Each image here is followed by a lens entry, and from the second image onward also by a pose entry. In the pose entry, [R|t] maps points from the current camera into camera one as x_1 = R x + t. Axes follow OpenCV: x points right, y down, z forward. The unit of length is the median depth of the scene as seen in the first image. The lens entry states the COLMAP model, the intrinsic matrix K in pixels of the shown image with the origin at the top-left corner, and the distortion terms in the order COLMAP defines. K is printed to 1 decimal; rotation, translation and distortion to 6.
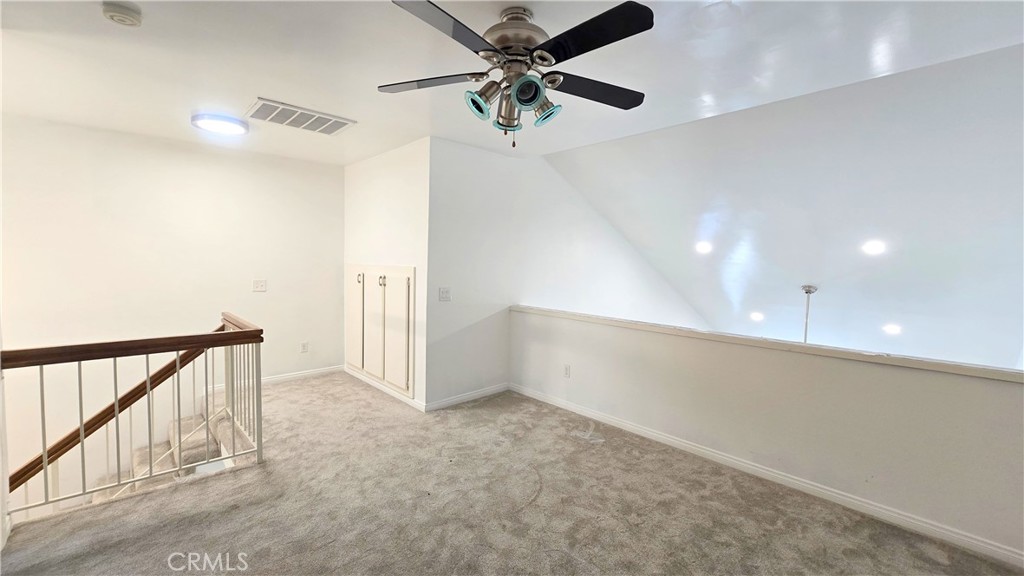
lens RADIAL K [[419.9, 0, 517.1], [0, 419.9, 285.2], [0, 0, 1]] dist [-0.007006, -0.000177]
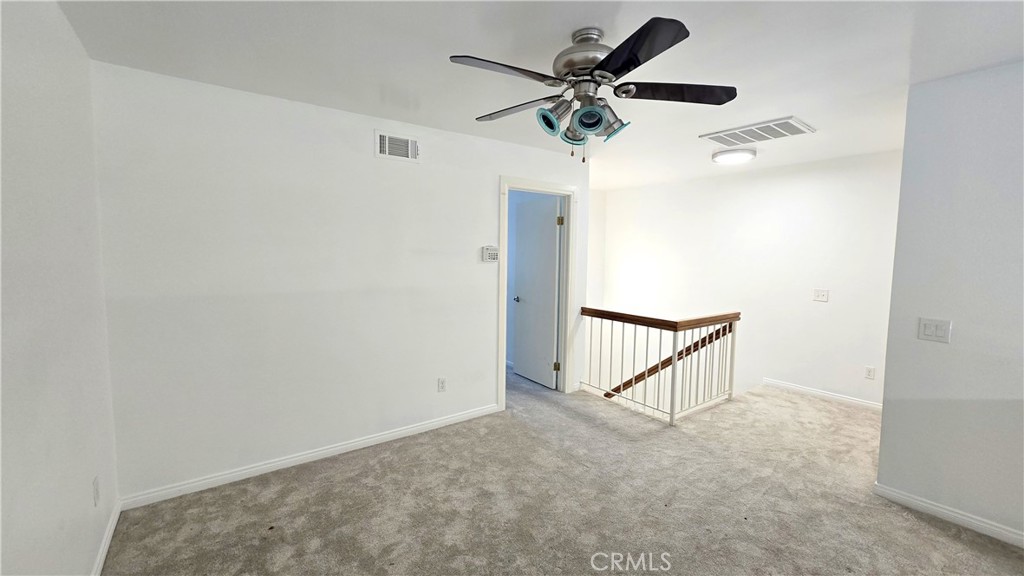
lens RADIAL K [[419.9, 0, 513.8], [0, 419.9, 290.4], [0, 0, 1]] dist [-0.007006, -0.000177]
pose [[-0.133853, 0.065354, -0.988844, 0.531668], [-0.071569, 0.994580, 0.075421, -0.039377], [0.988414, 0.080866, -0.128450, 0.491519]]
